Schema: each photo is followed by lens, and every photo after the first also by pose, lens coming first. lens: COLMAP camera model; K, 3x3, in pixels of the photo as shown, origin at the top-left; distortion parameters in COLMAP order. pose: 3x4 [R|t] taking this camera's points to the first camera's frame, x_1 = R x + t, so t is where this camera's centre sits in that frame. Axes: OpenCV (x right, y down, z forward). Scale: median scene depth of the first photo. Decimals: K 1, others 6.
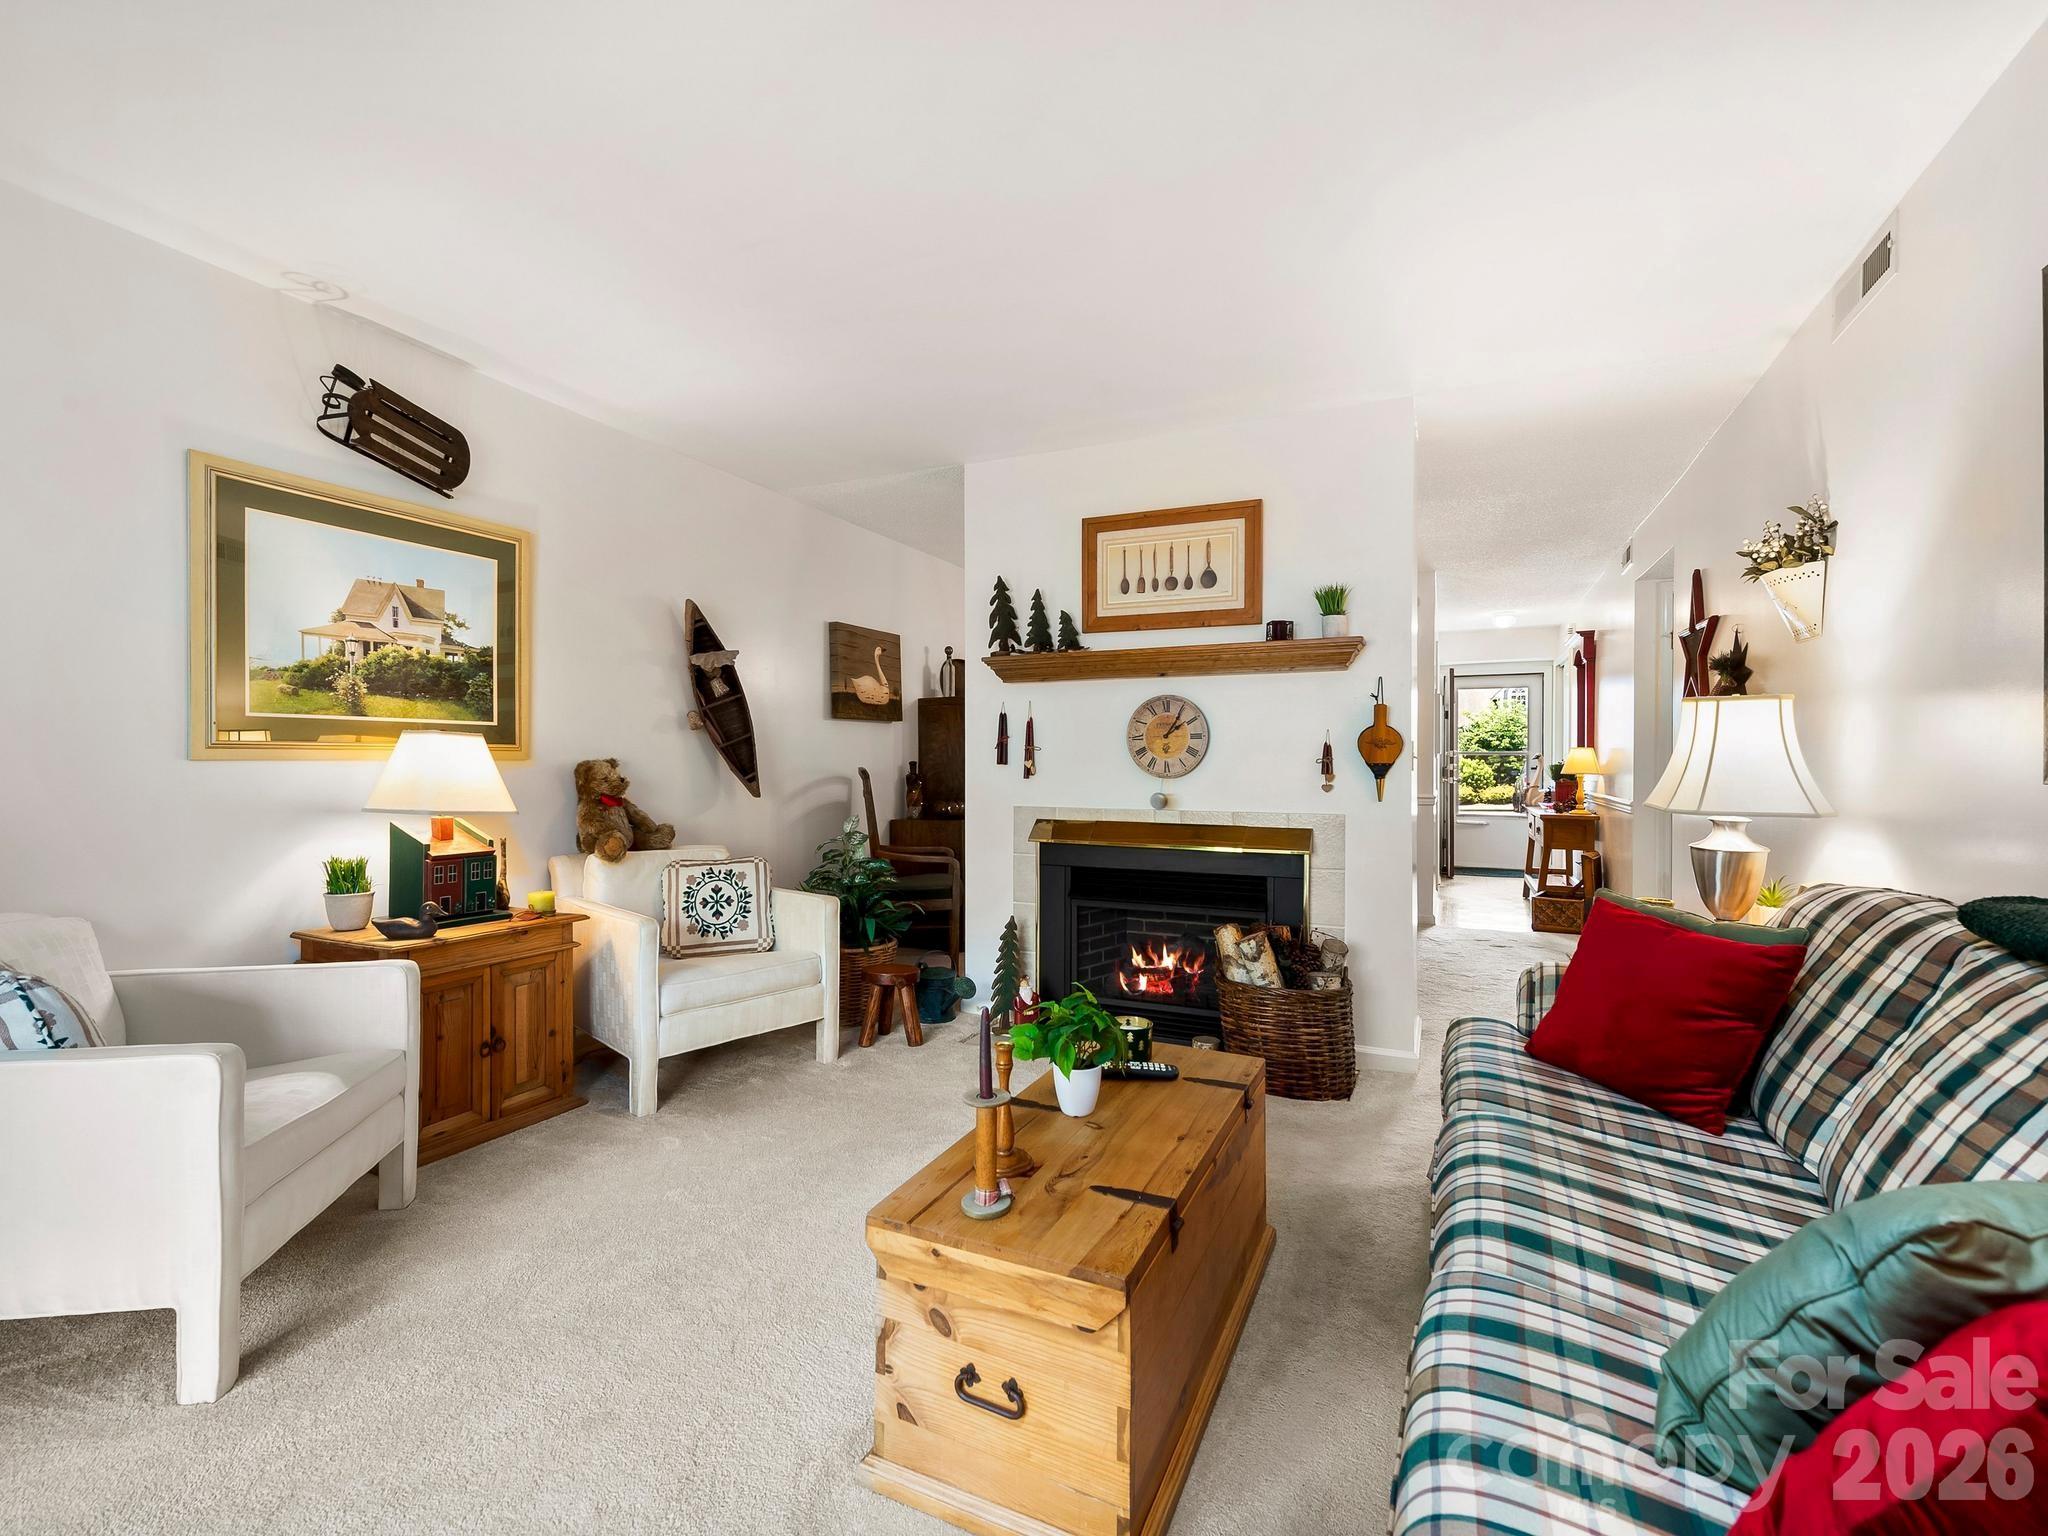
lens RADIAL K [[915.8, 0, 1022.1], [0, 915.8, 765.8], [0, 0, 1]] dist [0.016098, -0.000267]
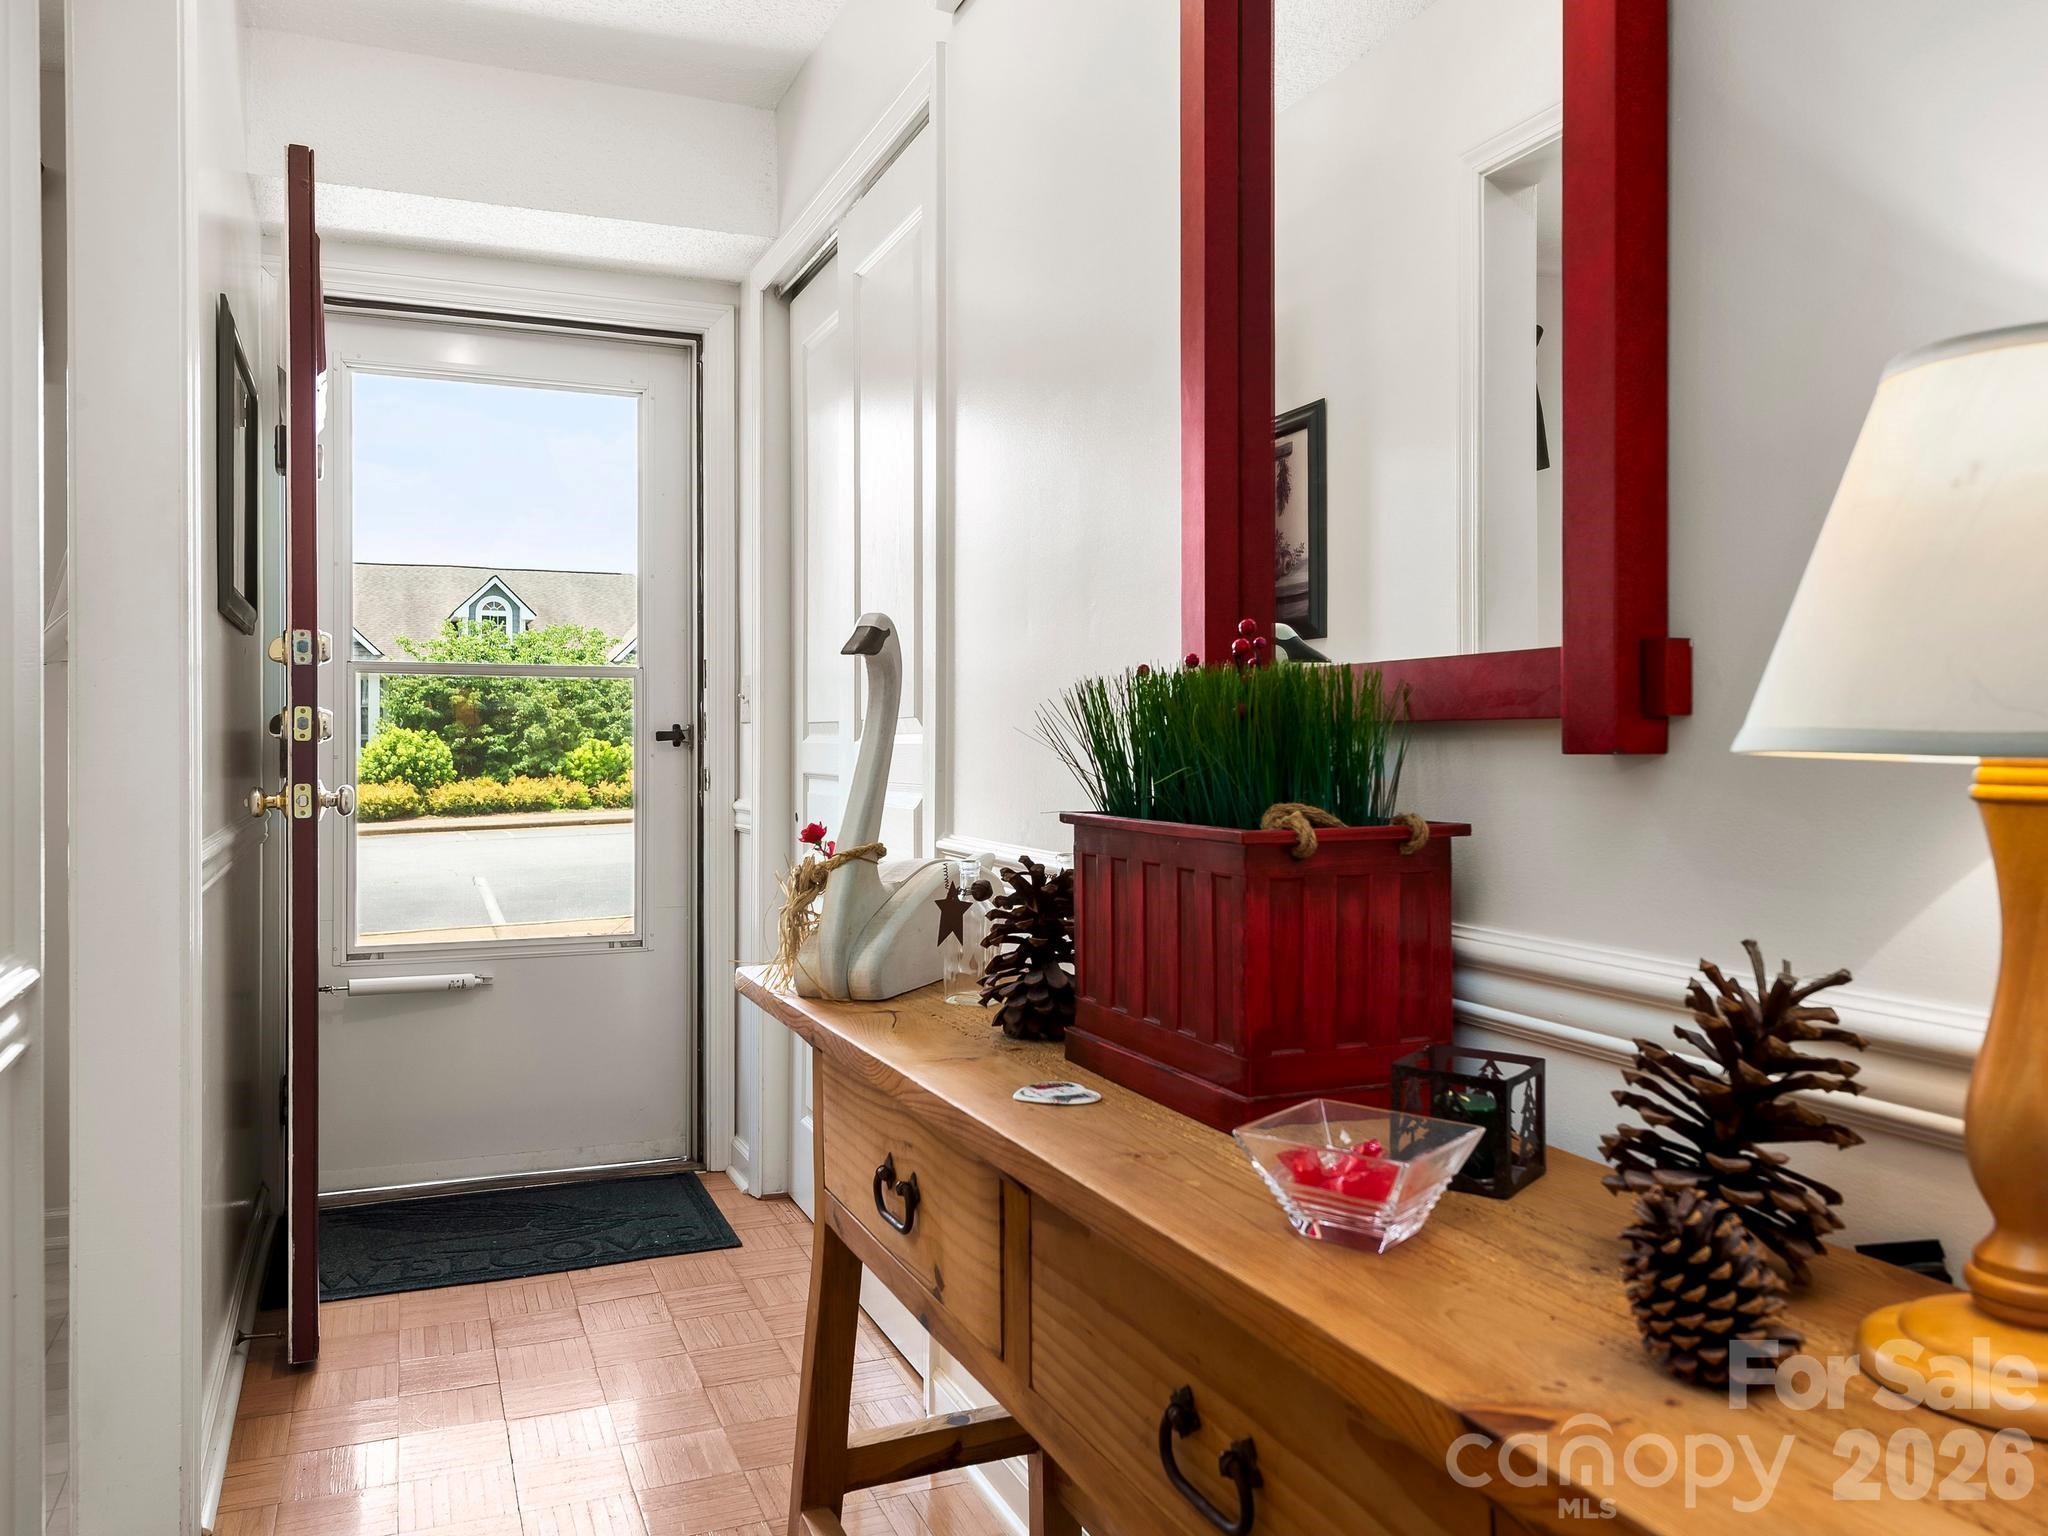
lens RADIAL K [[1547.2, 0, 1025.9], [0, 1547.2, 754.7], [0, 0, 1]] dist [0.012874, 0.003011]
pose [[0.676015, 0.001202, 0.736887, 0.661939], [-0.002880, 0.999995, 0.001011, 0.038713], [-0.736882, -0.002806, 0.676016, 1.306714]]
